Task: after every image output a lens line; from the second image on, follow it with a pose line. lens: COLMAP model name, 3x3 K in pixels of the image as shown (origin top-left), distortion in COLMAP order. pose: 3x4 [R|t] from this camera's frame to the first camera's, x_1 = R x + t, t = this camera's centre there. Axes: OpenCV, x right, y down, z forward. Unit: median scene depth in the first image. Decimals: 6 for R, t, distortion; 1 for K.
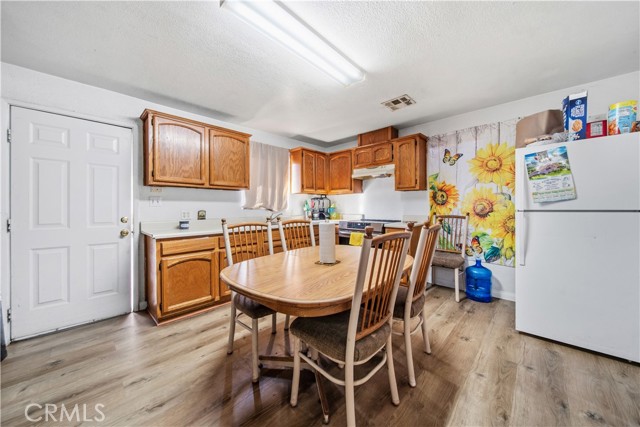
lens RADIAL K [[231.9, 0, 326.2], [0, 231.9, 210.5], [0, 0, 1]] dist [-0.001426, -0.000017]
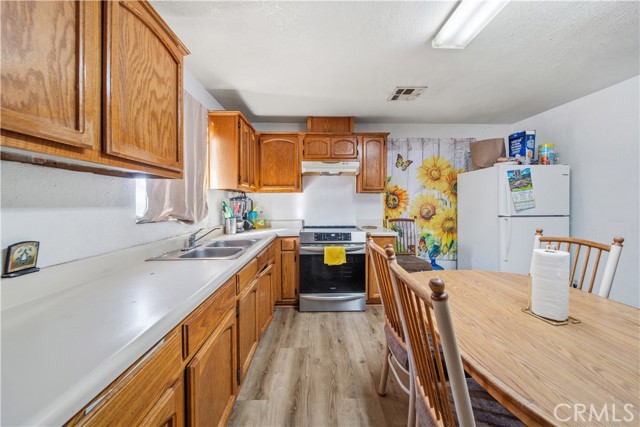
lens RADIAL K [[231.9, 0, 325.6], [0, 231.9, 206.5], [0, 0, 1]] dist [-0.001426, -0.000017]
pose [[0.710979, -0.005344, 0.703193, -0.436886], [0.007062, 0.999975, 0.000460, -0.036694], [-0.703177, 0.004639, 0.710999, 0.508484]]
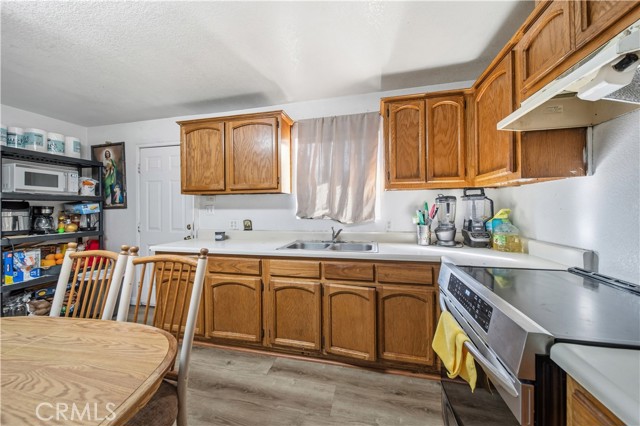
lens RADIAL K [[231.9, 0, 320.4], [0, 231.9, 208.2], [0, 0, 1]] dist [-0.001426, -0.000017]
pose [[0.486881, 0.005643, -0.873450, 0.318283], [-0.006304, 0.999976, 0.002946, -0.043632], [0.873446, 0.004072, 0.486904, 0.757597]]
